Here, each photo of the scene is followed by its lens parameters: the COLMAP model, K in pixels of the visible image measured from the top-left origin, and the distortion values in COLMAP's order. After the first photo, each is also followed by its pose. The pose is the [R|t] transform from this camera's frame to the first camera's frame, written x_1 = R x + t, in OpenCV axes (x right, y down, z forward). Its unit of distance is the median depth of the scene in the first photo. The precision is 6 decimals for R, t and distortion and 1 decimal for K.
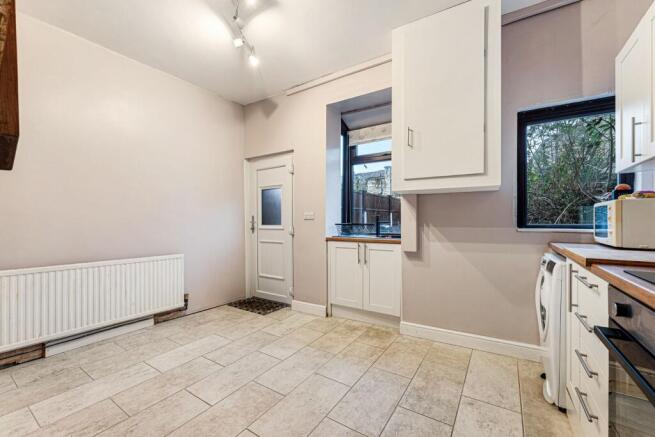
lens RADIAL K [[267.8, 0, 334.4], [0, 267.8, 221.1], [0, 0, 1]] dist [0.000471, -0.000745]
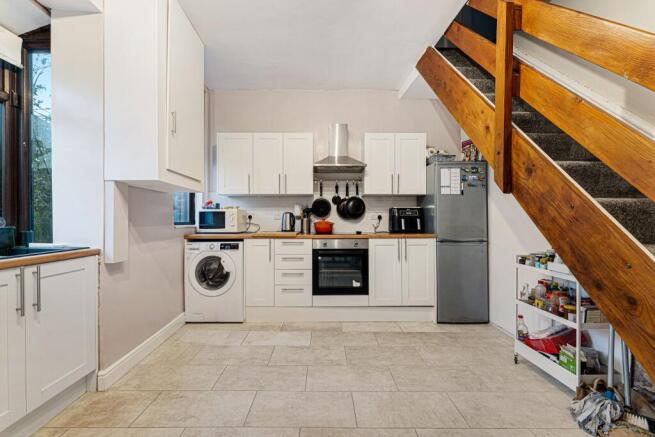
lens RADIAL K [[267.8, 0, 326.5], [0, 267.8, 218.3], [0, 0, 1]] dist [0.000471, -0.000745]
pose [[-0.546949, 0.008586, 0.837122, -0.613271], [0.003401, 0.999962, -0.008034, 0.003922], [-0.837159, -0.001547, -0.546957, 0.912413]]
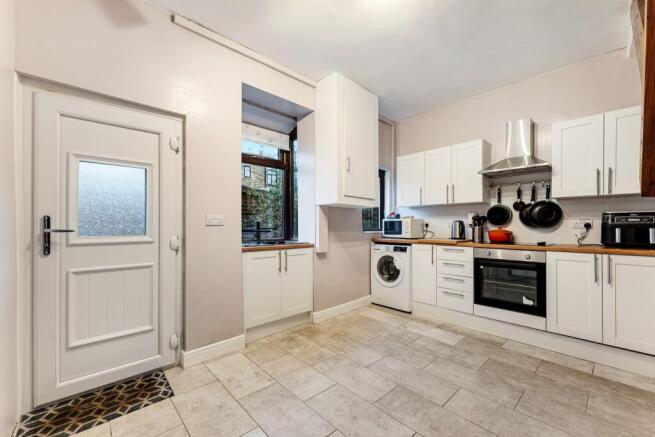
lens RADIAL K [[267.8, 0, 327.4], [0, 267.8, 225.0], [0, 0, 1]] dist [0.000471, -0.000745]
pose [[0.249618, 0.005934, 0.968326, -0.882756], [-0.002500, 0.999982, -0.005484, -0.004785], [-0.968341, -0.001051, 0.249628, 0.663102]]
